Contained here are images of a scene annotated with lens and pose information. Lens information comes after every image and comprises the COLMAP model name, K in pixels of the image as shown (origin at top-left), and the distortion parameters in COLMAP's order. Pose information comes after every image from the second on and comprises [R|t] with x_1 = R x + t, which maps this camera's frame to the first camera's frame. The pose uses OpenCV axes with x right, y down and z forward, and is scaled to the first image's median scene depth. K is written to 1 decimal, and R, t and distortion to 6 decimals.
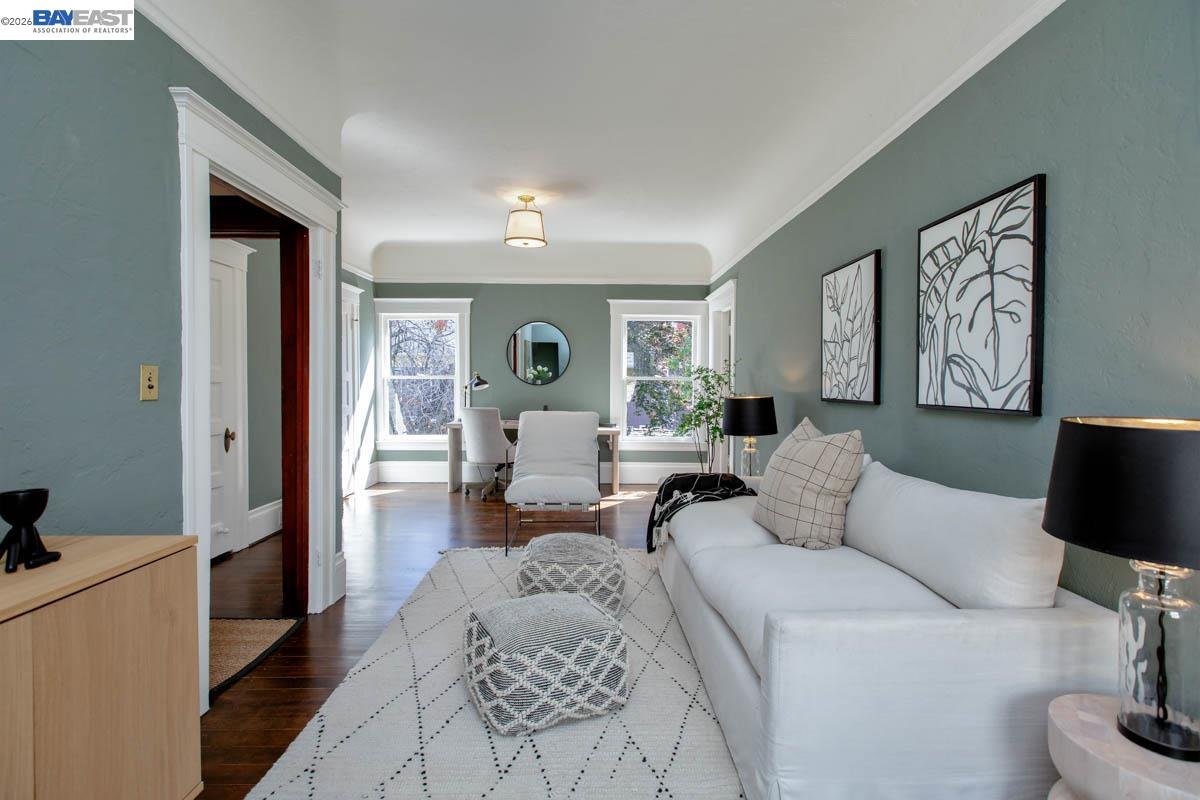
lens RADIAL K [[537.8, 0, 596.0], [0, 537.8, 392.8], [0, 0, 1]] dist [0.003954, -0.000977]
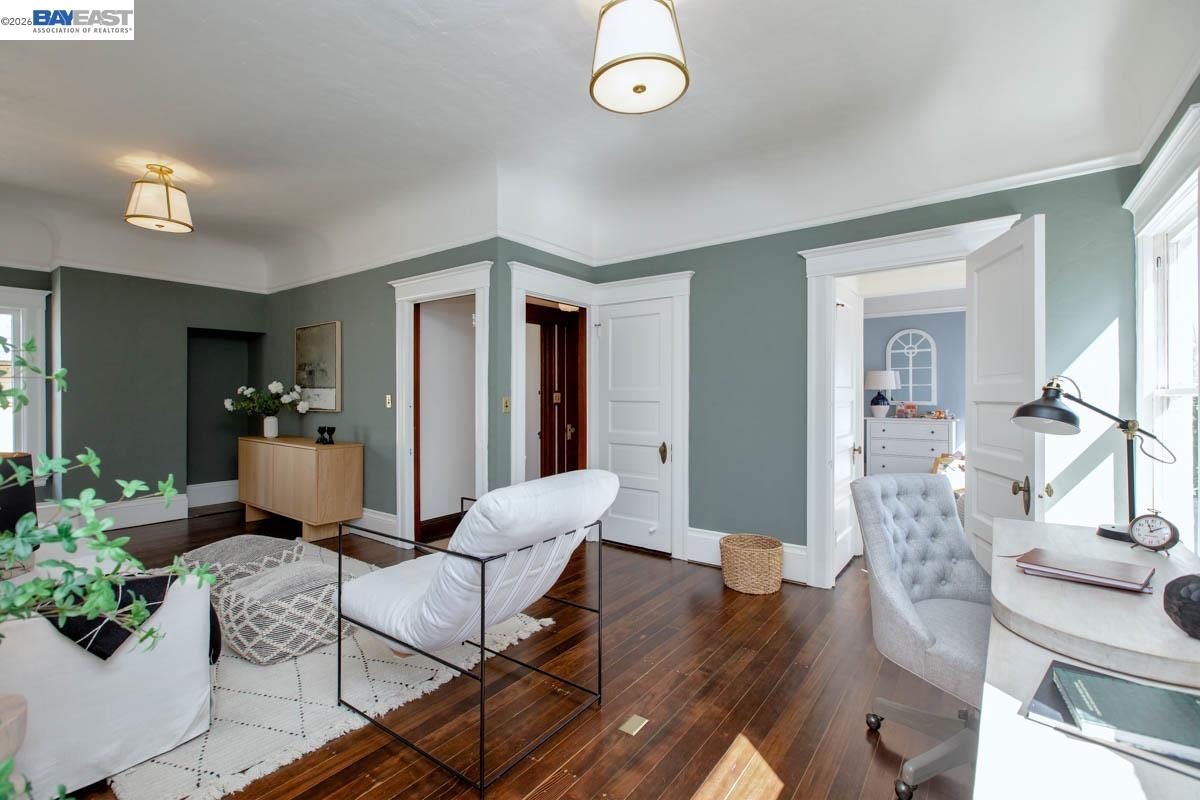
lens RADIAL K [[537.8, 0, 591.2], [0, 537.8, 395.3], [0, 0, 1]] dist [0.003954, -0.000977]
pose [[-0.615433, -0.000039, -0.788189, 0.383120], [-0.015422, 0.999809, 0.011991, -0.057101], [0.788039, 0.019535, -0.615316, 2.026371]]
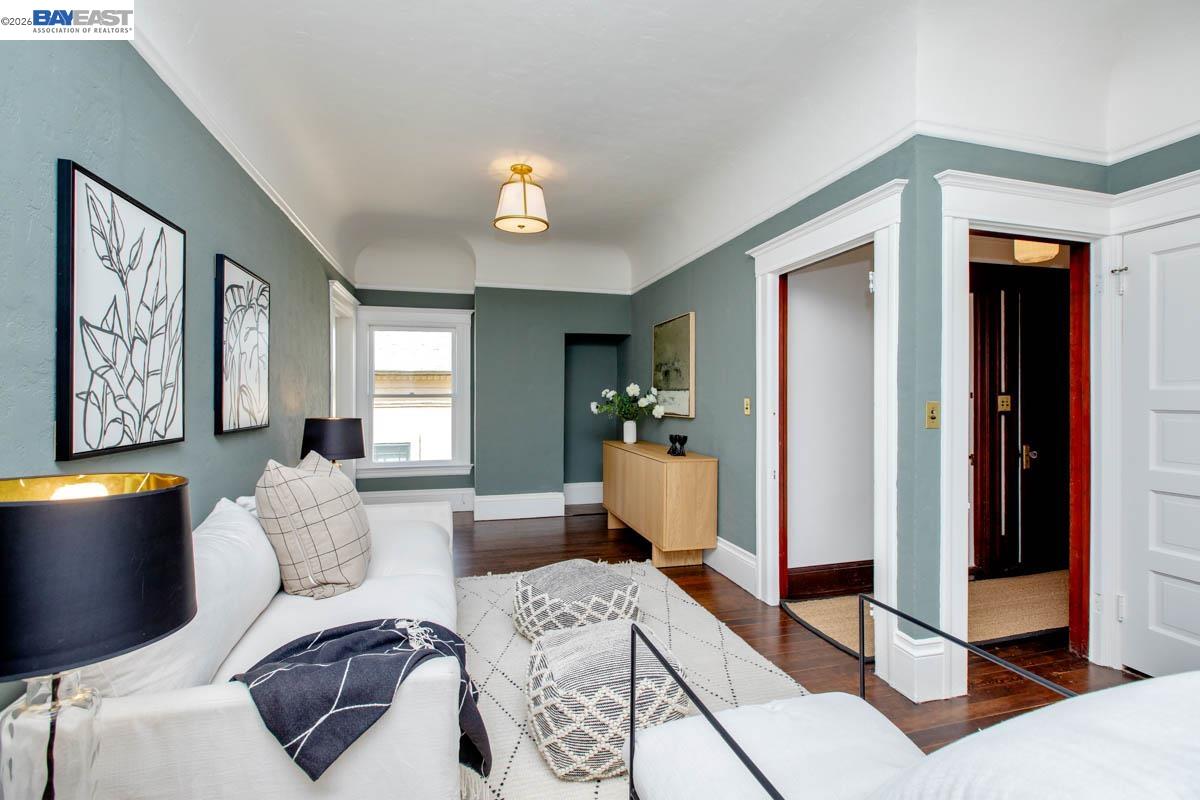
lens RADIAL K [[537.8, 0, 596.0], [0, 537.8, 396.5], [0, 0, 1]] dist [0.003954, -0.000977]
pose [[-0.969373, -0.003928, -0.245562, 0.141531], [-0.007924, 0.999852, 0.015288, -0.050214], [0.245465, 0.016766, -0.969260, 1.693979]]
